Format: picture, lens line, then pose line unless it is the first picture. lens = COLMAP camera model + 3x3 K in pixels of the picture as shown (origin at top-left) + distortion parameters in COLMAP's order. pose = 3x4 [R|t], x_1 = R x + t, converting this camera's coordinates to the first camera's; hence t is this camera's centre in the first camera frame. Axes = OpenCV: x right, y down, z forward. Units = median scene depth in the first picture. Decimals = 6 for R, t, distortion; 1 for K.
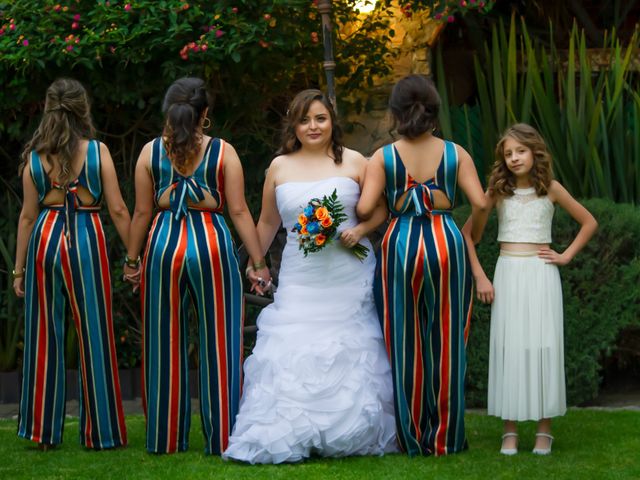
lens RADIAL K [[1888.5, 0, 320.8], [0, 1888.5, 239.8], [0, 0, 1]] dist [-0.228387, 0.000000]
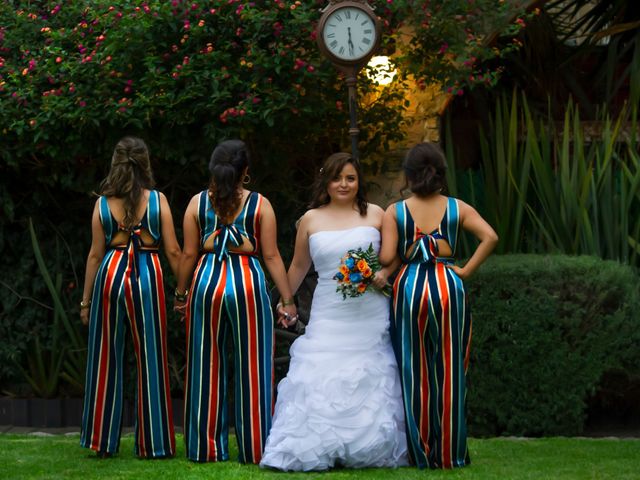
lens RADIAL K [[1888.5, 0, 318.9], [0, 1888.5, 238.2], [0, 0, 1]] dist [-0.228387, 0.000000]
pose [[0.999674, 0.025432, 0.002093, -0.015960], [-0.025349, 0.999139, -0.032850, 0.009346], [-0.002927, 0.032787, 0.999458, -0.128540]]
